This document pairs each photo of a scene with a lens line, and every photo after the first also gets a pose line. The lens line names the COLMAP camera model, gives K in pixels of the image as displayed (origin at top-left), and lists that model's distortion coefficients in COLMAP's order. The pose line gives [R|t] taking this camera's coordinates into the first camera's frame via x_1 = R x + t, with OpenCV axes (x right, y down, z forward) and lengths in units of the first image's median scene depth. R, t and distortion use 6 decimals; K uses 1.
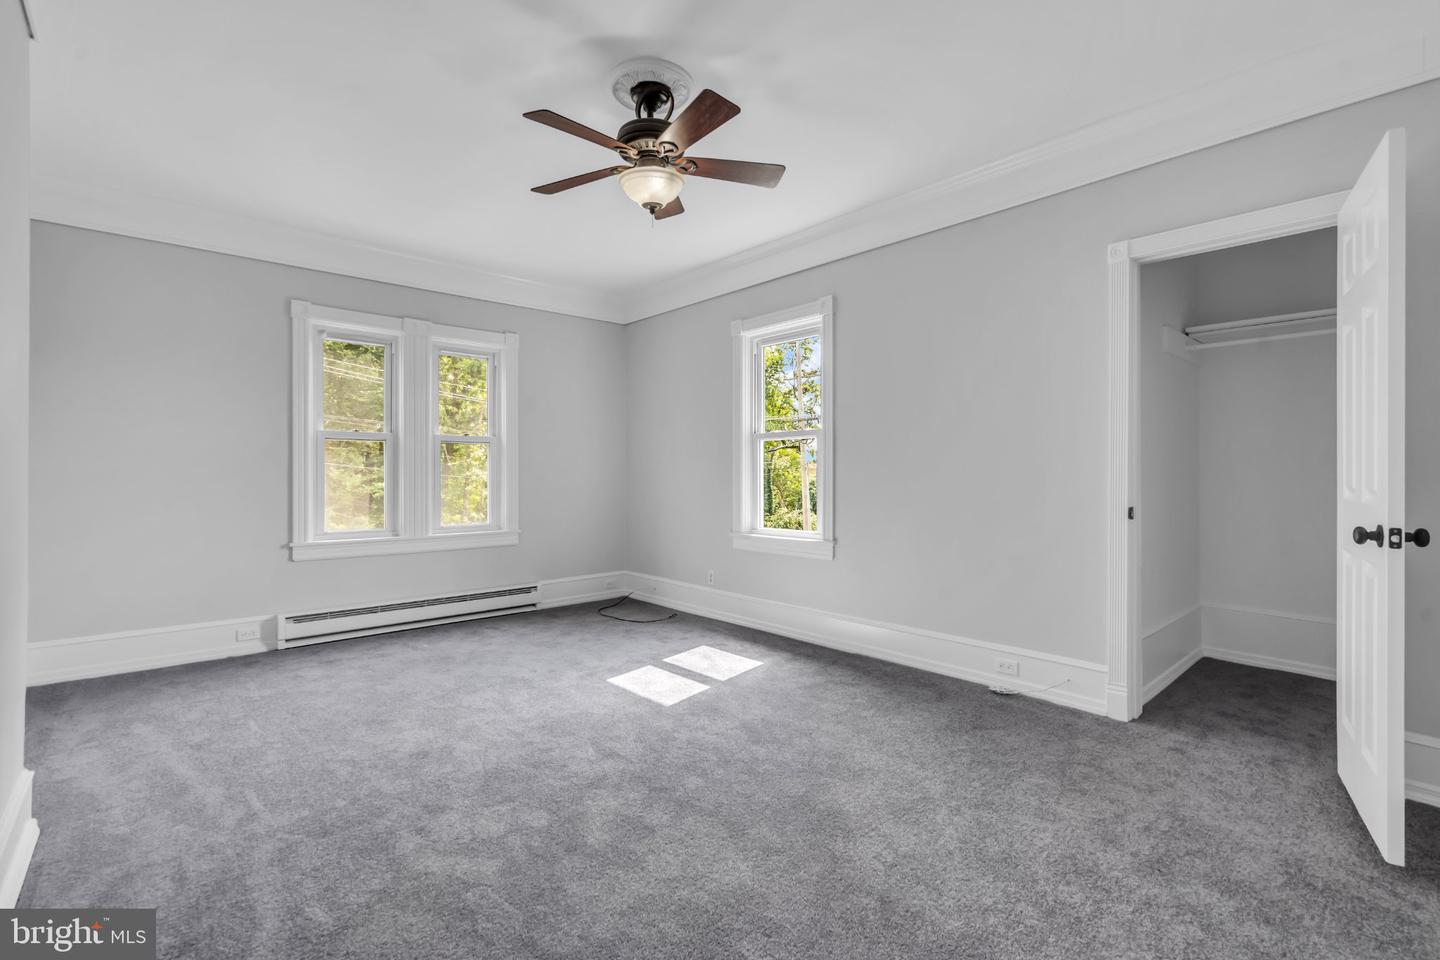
lens RADIAL K [[656.4, 0, 720.1], [0, 656.4, 481.1], [0, 0, 1]] dist [-0.006939, 0.002955]
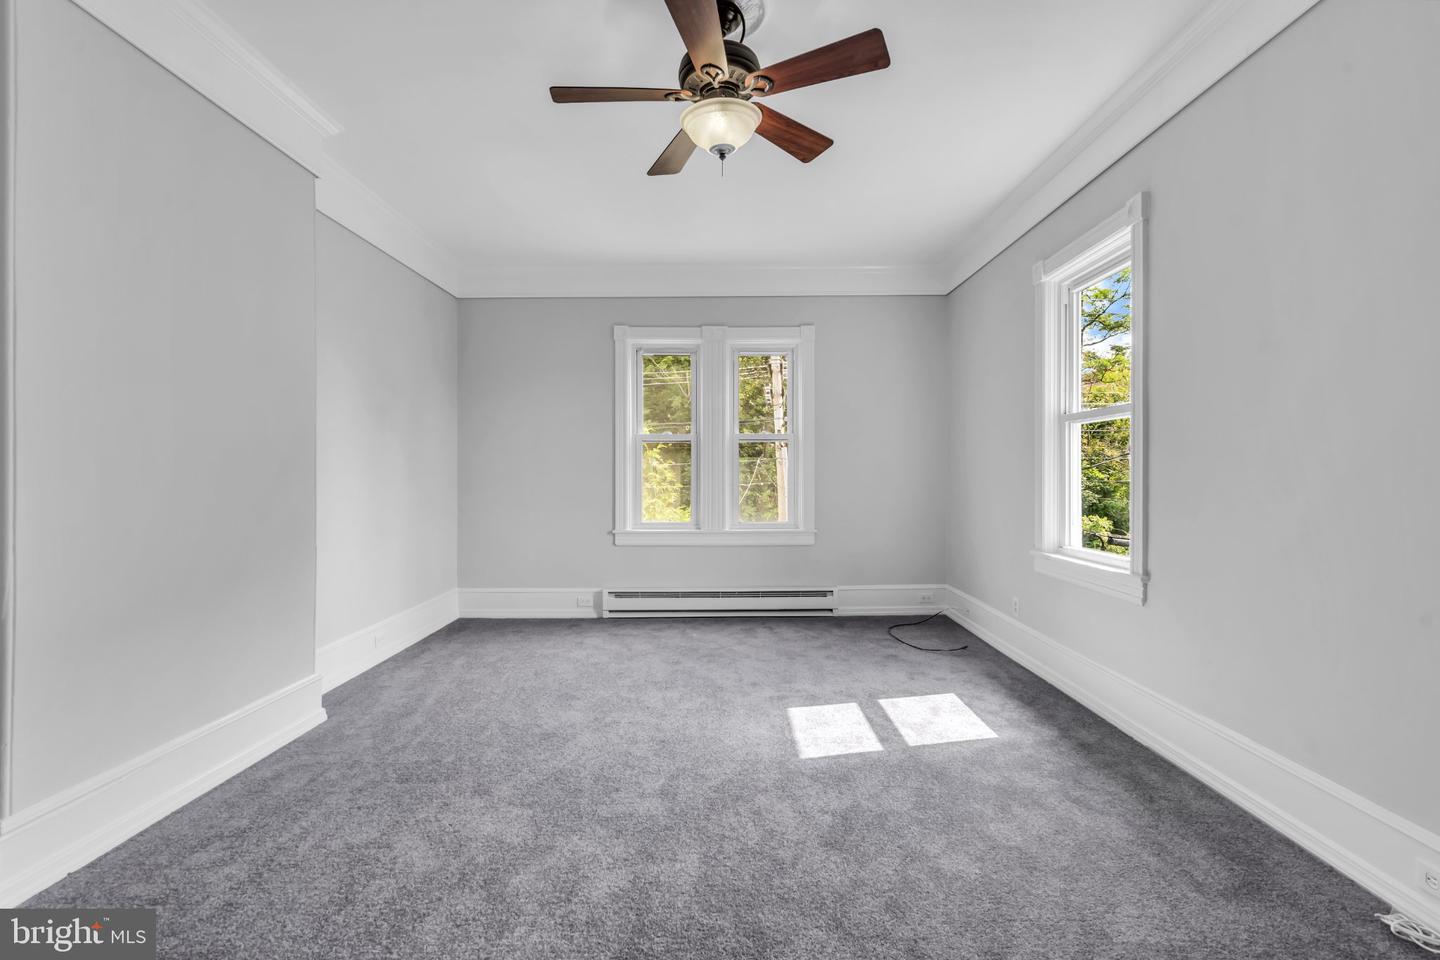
lens RADIAL K [[656.4, 0, 720.8], [0, 656.4, 474.1], [0, 0, 1]] dist [-0.006939, 0.002955]
pose [[0.742107, 0.000451, -0.670281, 0.317158], [-0.003962, 0.999985, -0.003713, -0.003229], [0.670270, 0.005411, 0.742098, 0.269484]]
